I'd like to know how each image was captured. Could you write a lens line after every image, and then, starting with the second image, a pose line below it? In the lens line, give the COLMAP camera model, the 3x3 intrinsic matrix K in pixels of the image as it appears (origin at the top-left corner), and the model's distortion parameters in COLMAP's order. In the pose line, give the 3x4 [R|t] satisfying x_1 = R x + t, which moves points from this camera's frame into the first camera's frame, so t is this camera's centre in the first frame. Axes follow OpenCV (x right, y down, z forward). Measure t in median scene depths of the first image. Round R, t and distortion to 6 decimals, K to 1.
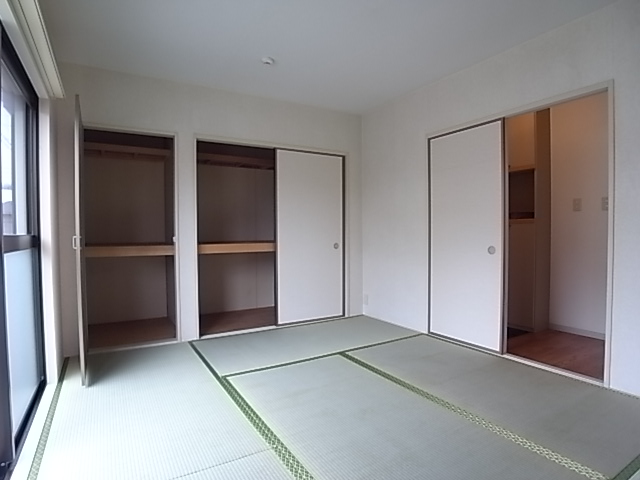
lens RADIAL K [[352.8, 0, 305.3], [0, 352.8, 242.6], [0, 0, 1]] dist [-0.085601, 0.024586]
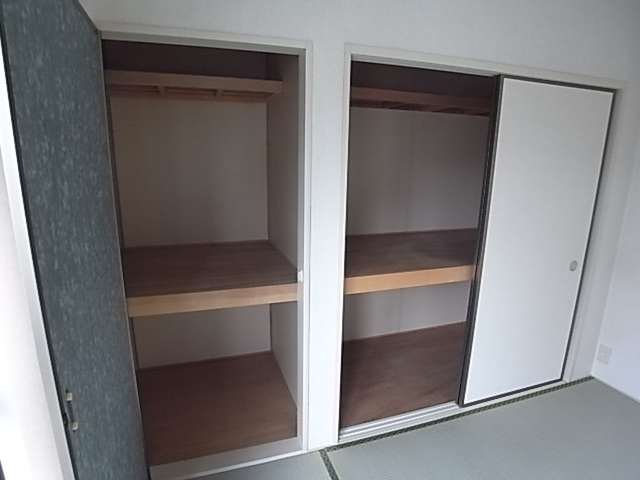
lens RADIAL K [[352.8, 0, 305.3], [0, 352.8, 242.6], [0, 0, 1]] dist [-0.085601, 0.024586]
pose [[0.975864, 0.059496, -0.210120, -0.233949], [-0.019204, 0.981824, 0.188818, -0.129074], [0.217535, -0.180226, 0.959269, 0.468529]]
